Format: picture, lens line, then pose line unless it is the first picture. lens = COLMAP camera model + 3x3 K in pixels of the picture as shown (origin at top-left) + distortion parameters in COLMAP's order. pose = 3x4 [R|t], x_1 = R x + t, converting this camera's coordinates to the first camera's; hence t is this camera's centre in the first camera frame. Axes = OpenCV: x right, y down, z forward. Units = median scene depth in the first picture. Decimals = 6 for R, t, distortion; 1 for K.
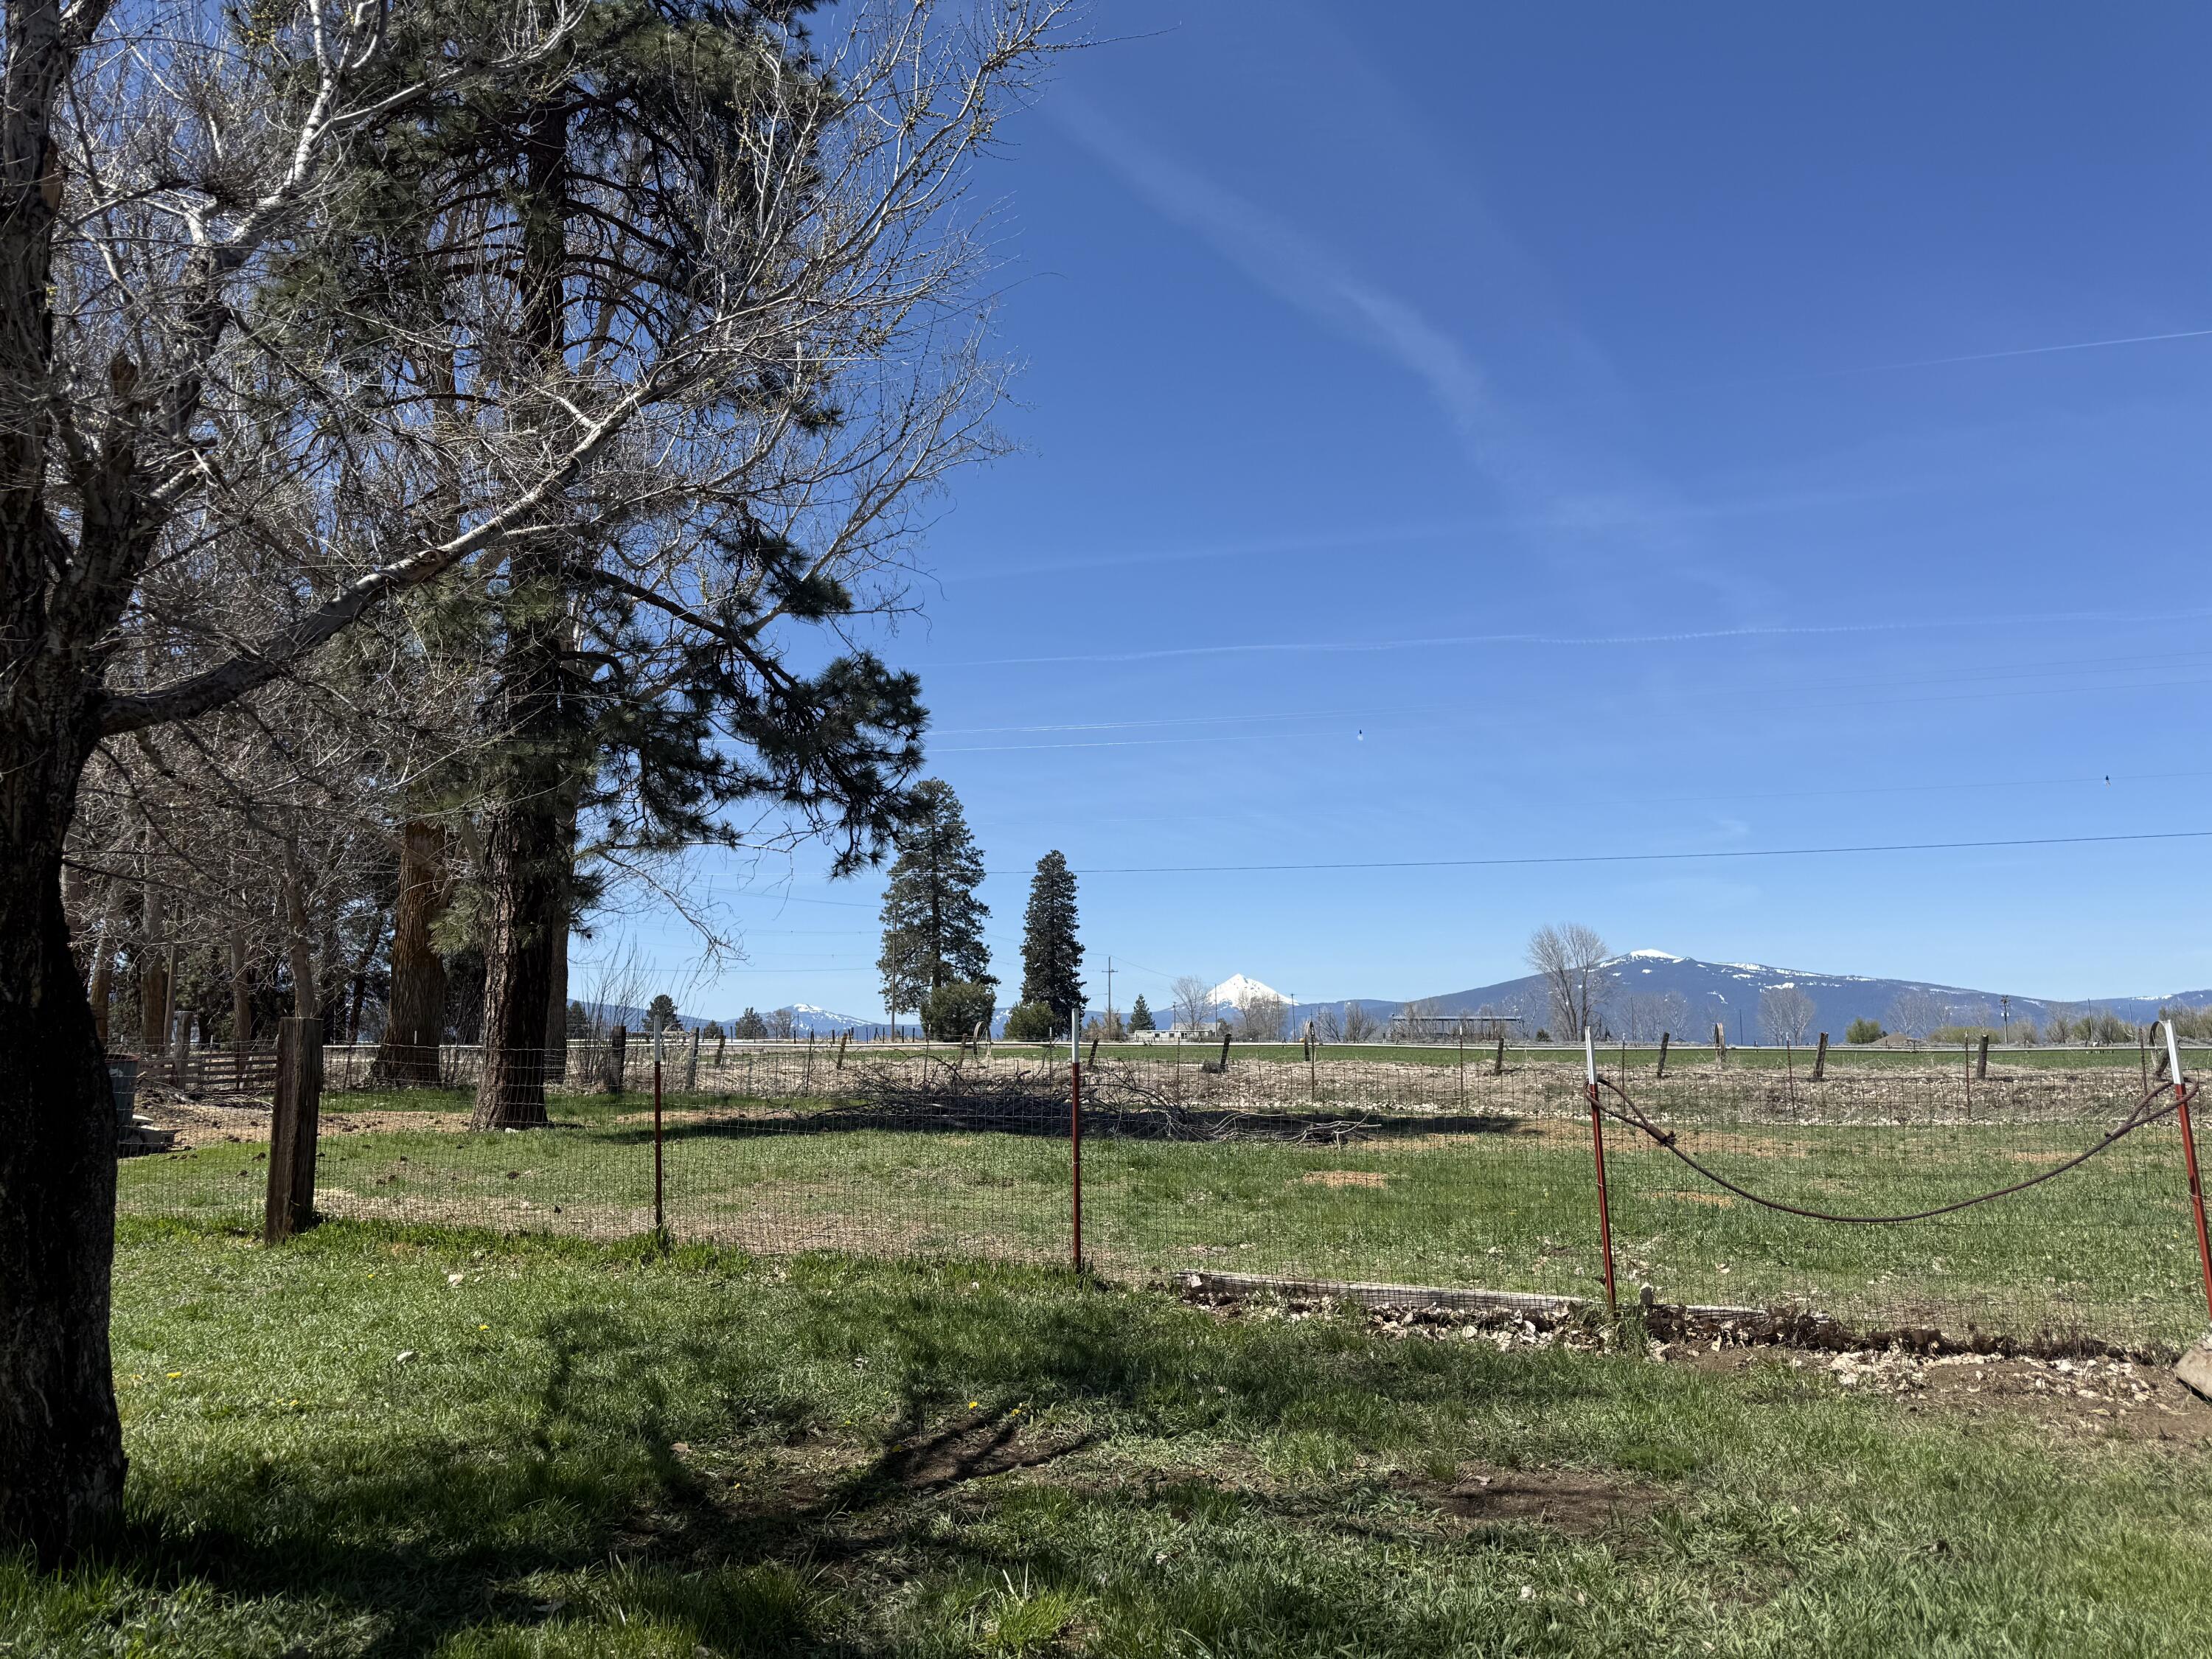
lens RADIAL K [[1558.1, 0, 1109.9], [0, 1558.1, 823.3], [0, 0, 1]] dist [-0.005759, -0.003183]
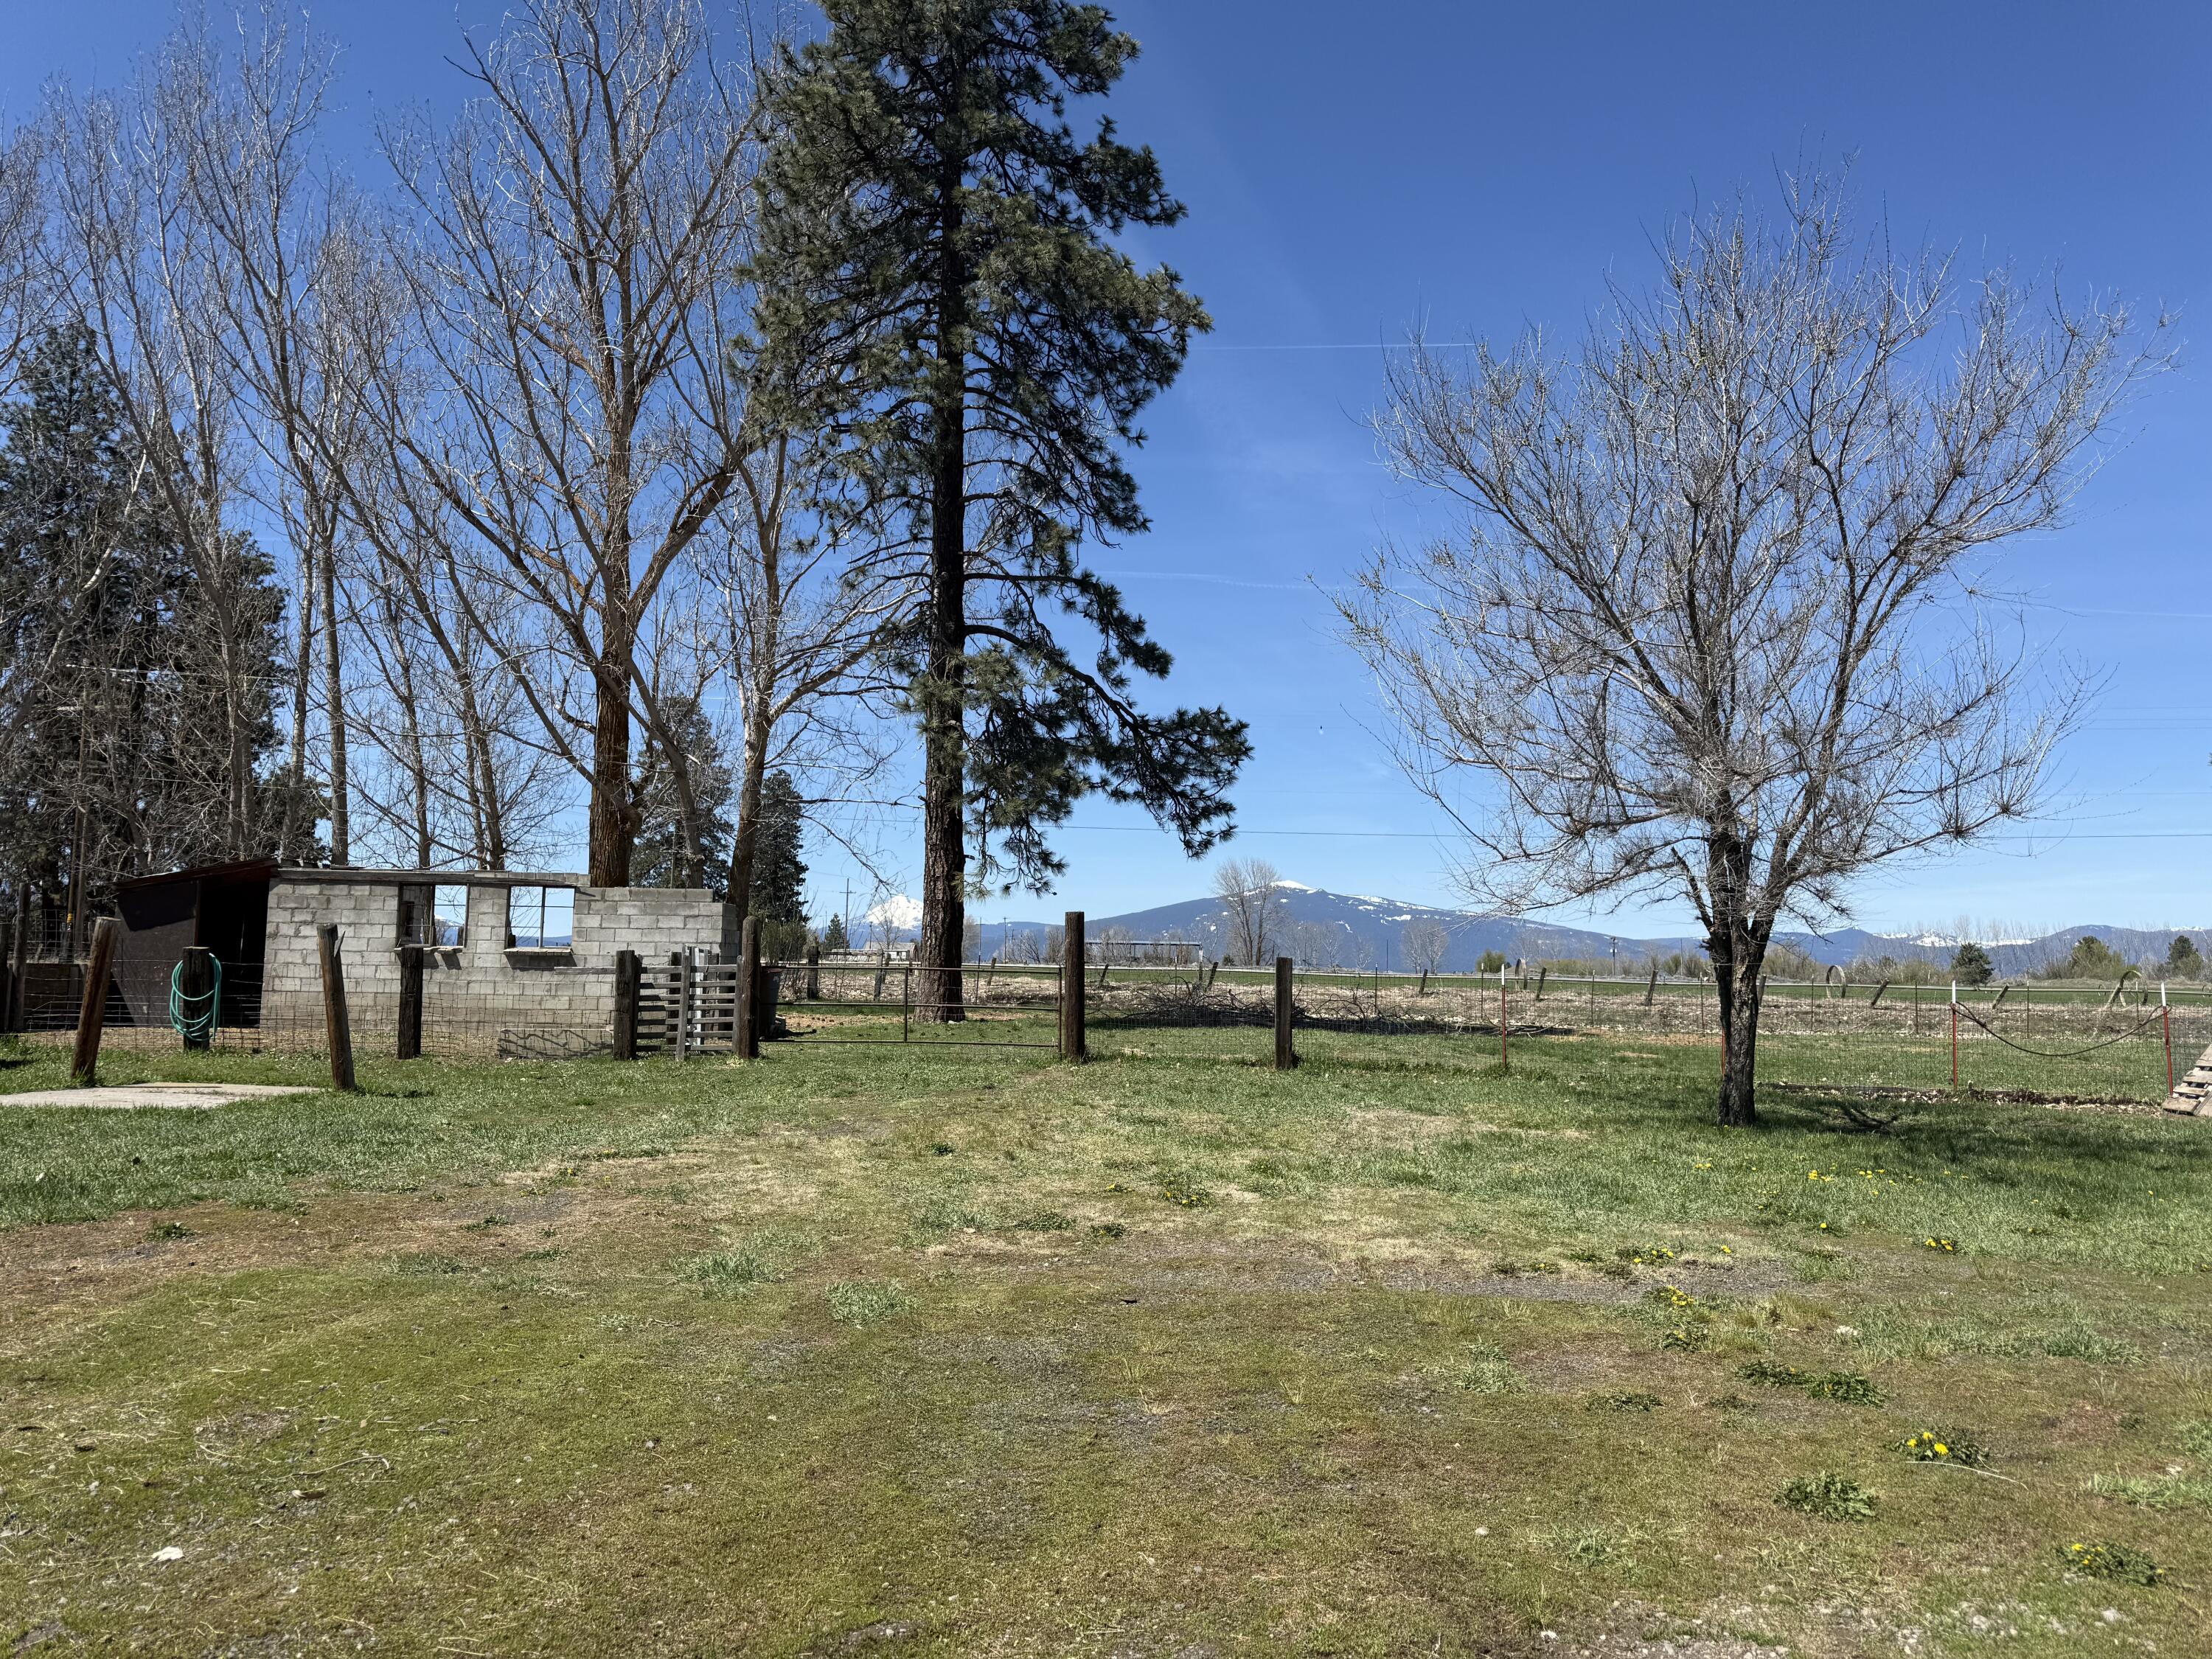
lens RADIAL K [[1558.1, 0, 1103.2], [0, 1558.1, 834.0], [0, 0, 1]] dist [-0.005759, -0.003183]
pose [[0.976381, 0.035454, 0.213127, -0.313301], [-0.047764, 0.997457, 0.052889, -0.034369], [-0.210710, -0.061820, 0.975592, -0.228005]]
